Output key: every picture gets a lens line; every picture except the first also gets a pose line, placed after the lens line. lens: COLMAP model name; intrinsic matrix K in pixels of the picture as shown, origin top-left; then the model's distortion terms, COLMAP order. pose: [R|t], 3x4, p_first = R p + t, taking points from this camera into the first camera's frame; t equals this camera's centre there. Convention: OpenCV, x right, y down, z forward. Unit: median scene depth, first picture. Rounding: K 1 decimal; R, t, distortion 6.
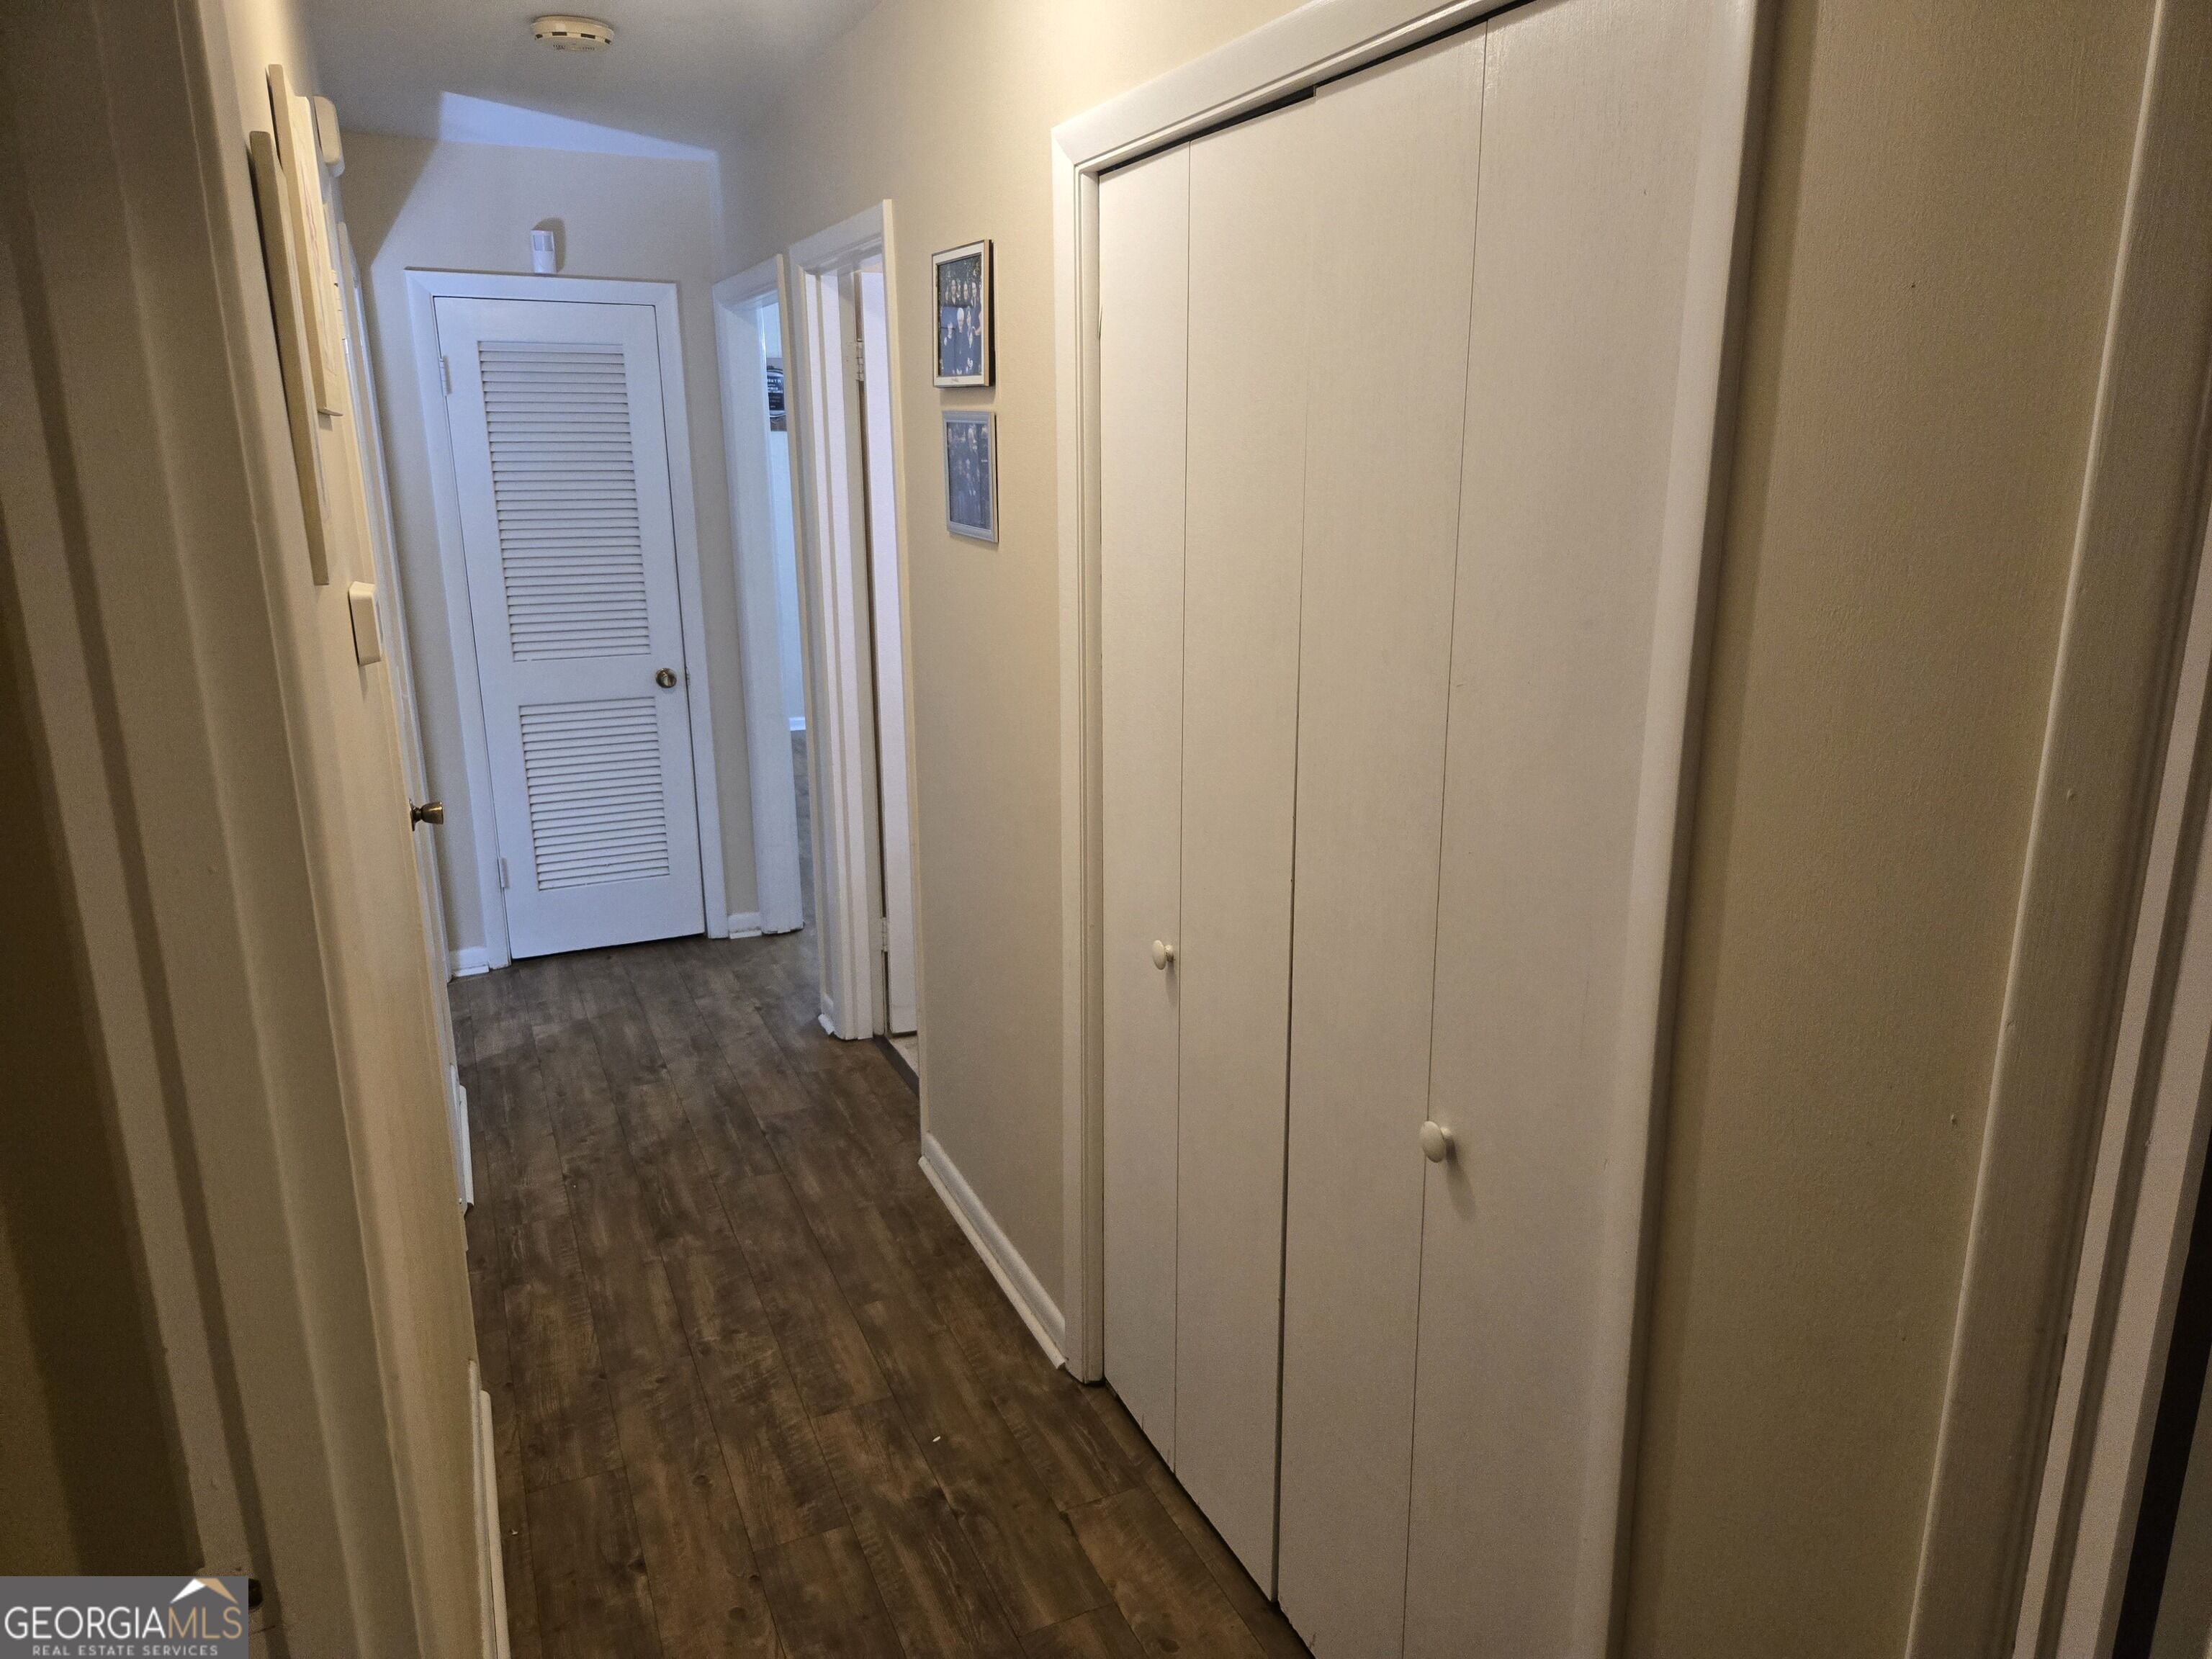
lens RADIAL K [[1502.8, 0, 1117.6], [0, 1502.8, 829.6], [0, 0, 1]] dist [0.005726, 0.001194]
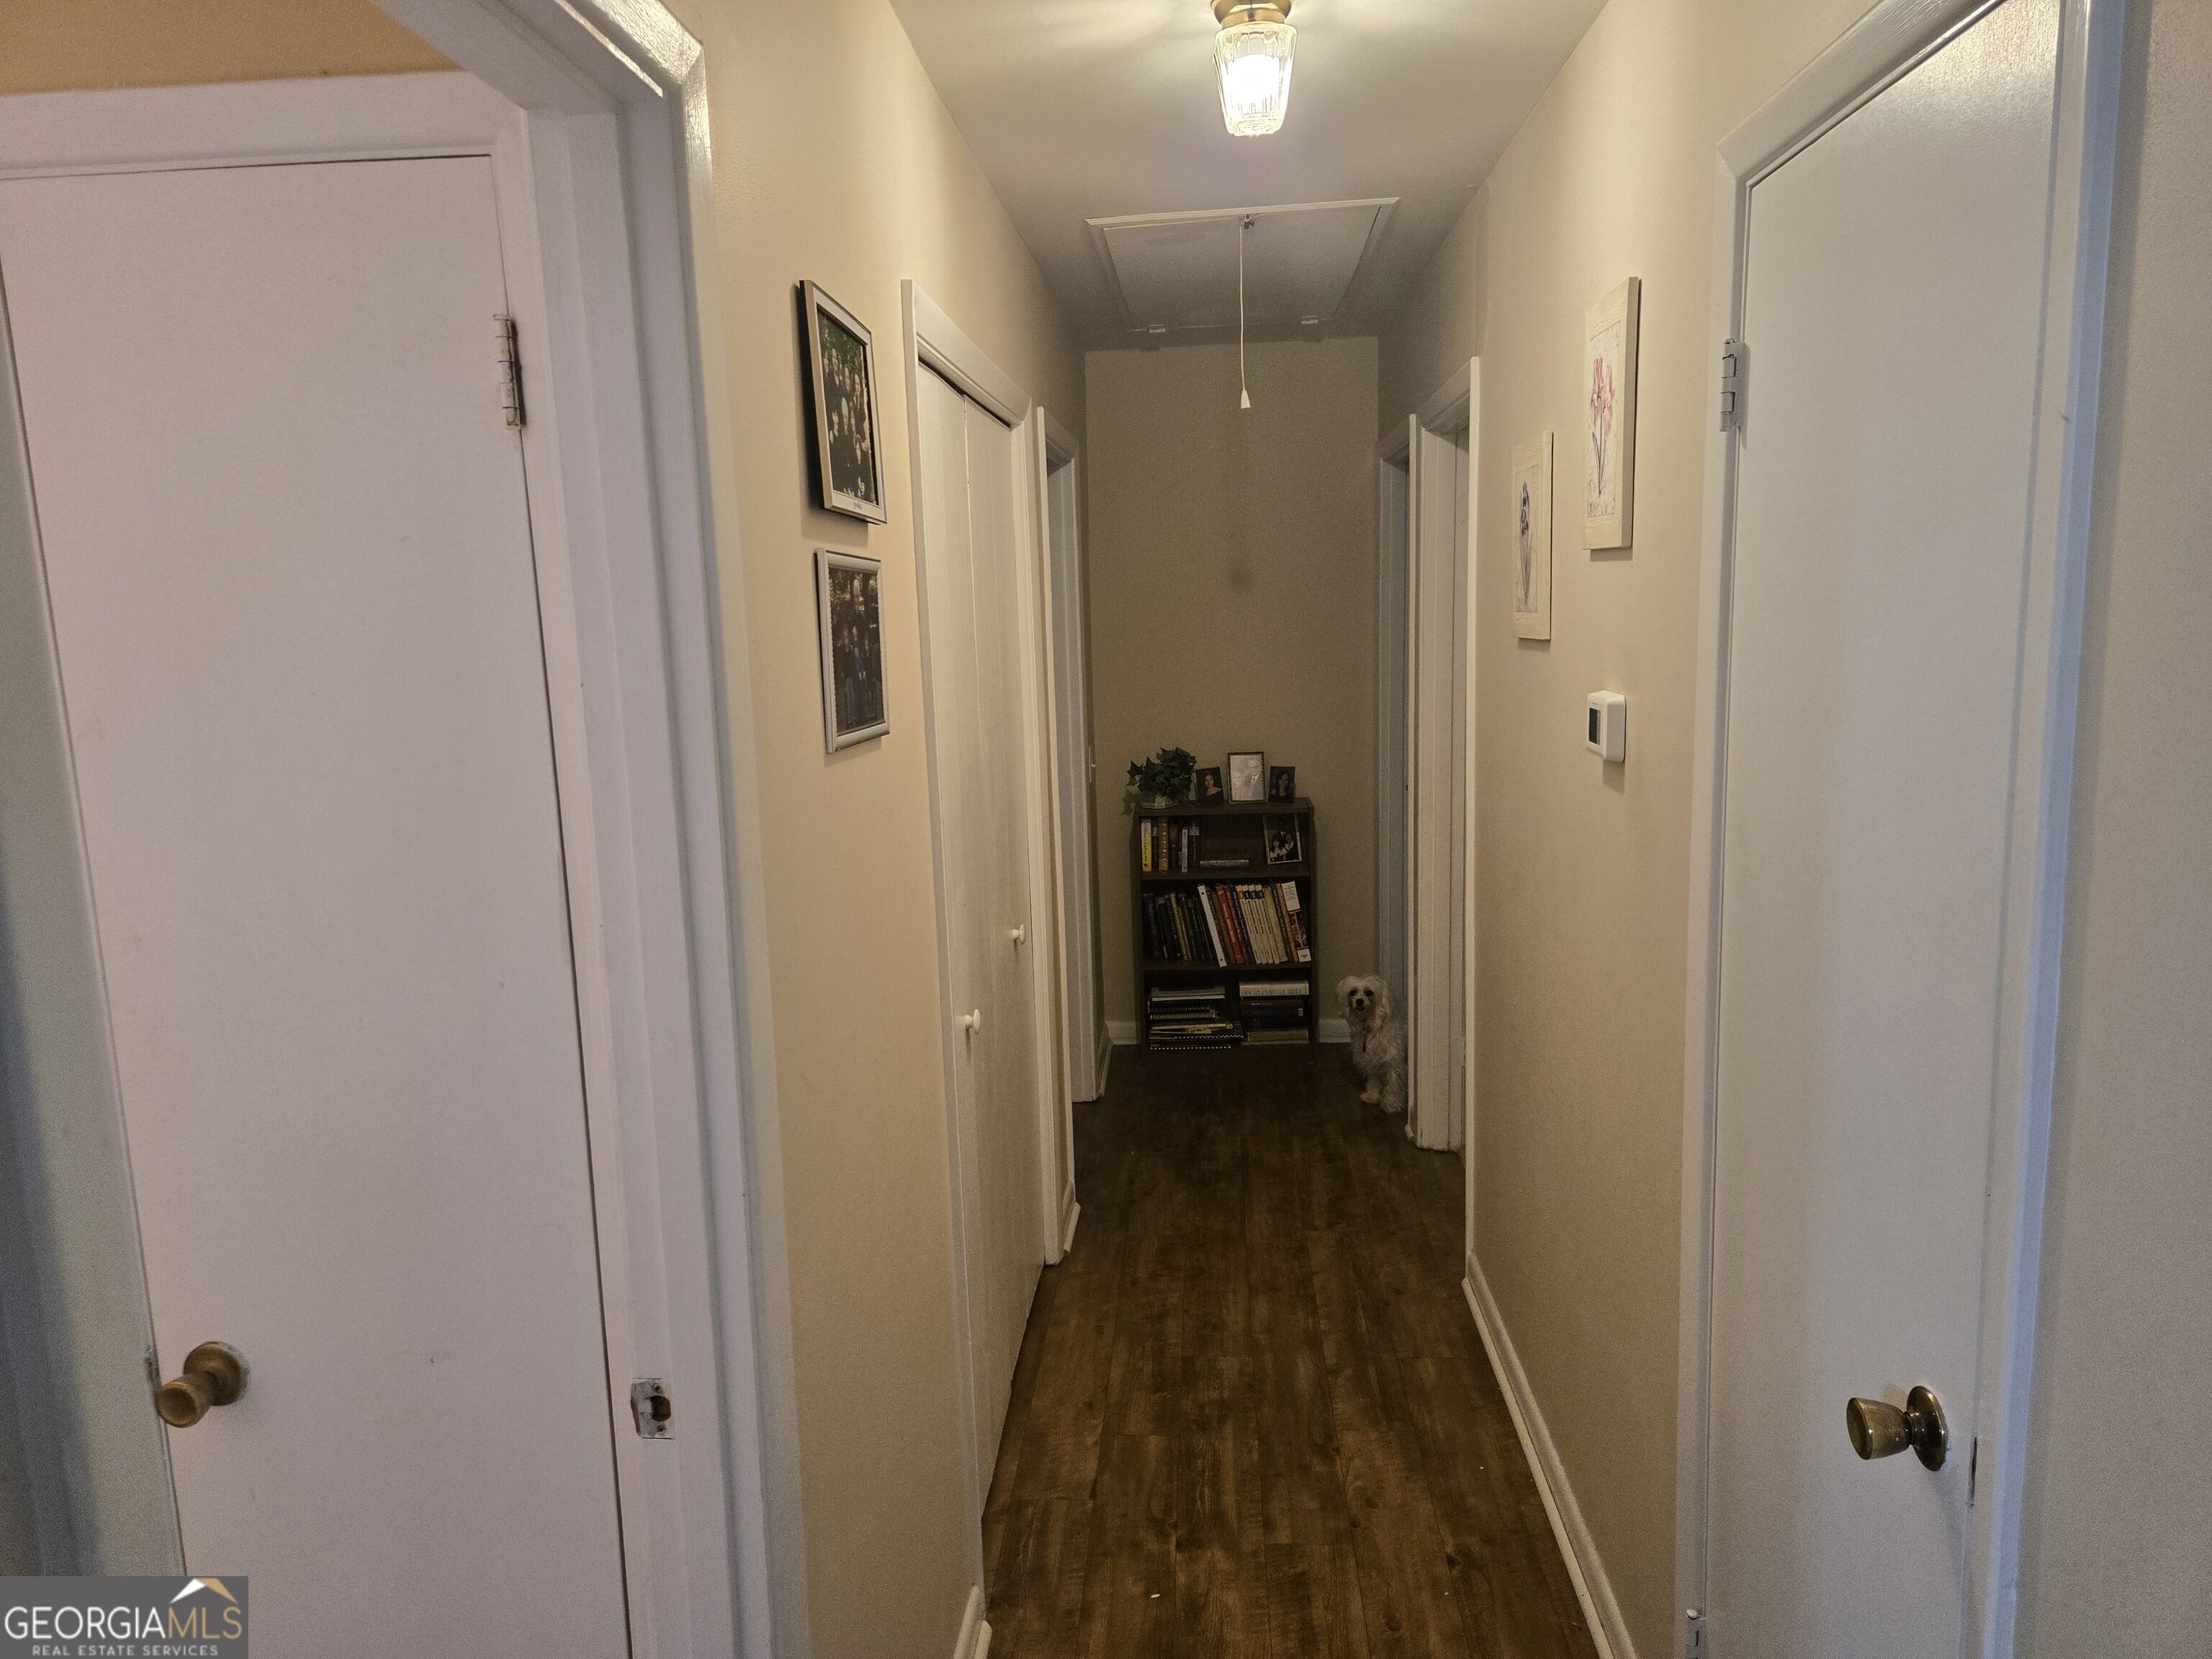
lens RADIAL K [[1502.8, 0, 1117.6], [0, 1502.8, 829.6], [0, 0, 1]] dist [0.005726, 0.001194]
pose [[-0.884022, -0.036575, 0.466012, -0.571676], [0.156907, 0.915874, 0.369534, -0.440035], [-0.440324, 0.399796, -0.803914, 1.708264]]
